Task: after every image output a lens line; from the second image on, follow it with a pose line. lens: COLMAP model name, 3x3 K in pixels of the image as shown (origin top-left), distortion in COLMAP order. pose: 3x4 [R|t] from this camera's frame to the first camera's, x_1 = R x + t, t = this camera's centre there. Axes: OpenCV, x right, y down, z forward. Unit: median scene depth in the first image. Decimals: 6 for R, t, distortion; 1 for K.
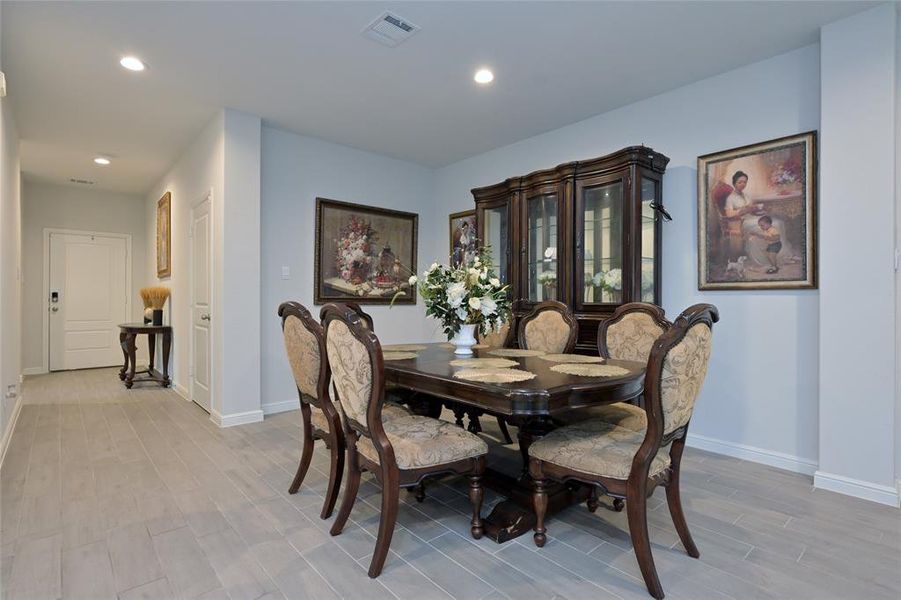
lens RADIAL K [[447.0, 0, 447.8], [0, 447.0, 297.7], [0, 0, 1]] dist [-0.004070, 0.003523]
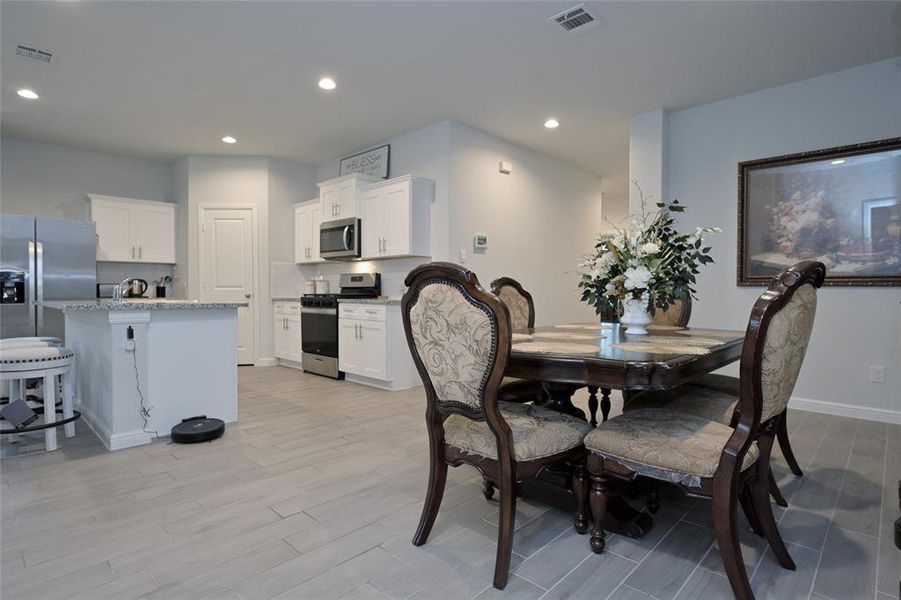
lens RADIAL K [[465.4, 0, 448.2], [0, 465.4, 298.2], [0, 0, 1]] dist [-0.000476, -0.001473]
pose [[0.083171, 0.015588, -0.996413, 0.540824], [-0.001307, 0.999879, 0.015533, 0.025692], [0.996534, 0.000011, 0.083181, 0.339282]]
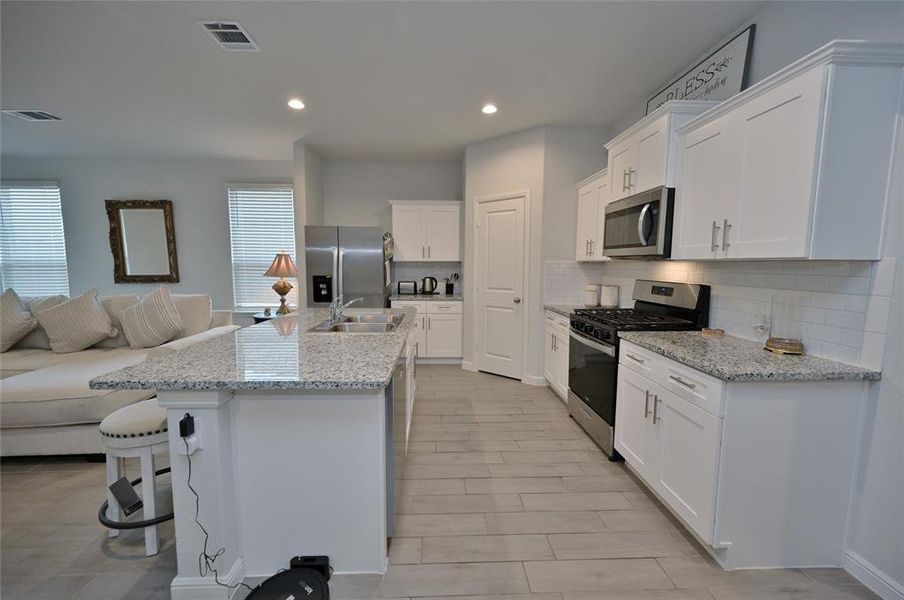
lens RADIAL K [[356.5, 0, 449.4], [0, 356.5, 299.0], [0, 0, 1]] dist [-0.001666, 0.000535]
pose [[-0.627120, 0.072384, -0.775552, -0.024121], [-0.006801, 0.995126, 0.098376, -0.044418], [0.778893, 0.066968, -0.623572, 0.295156]]
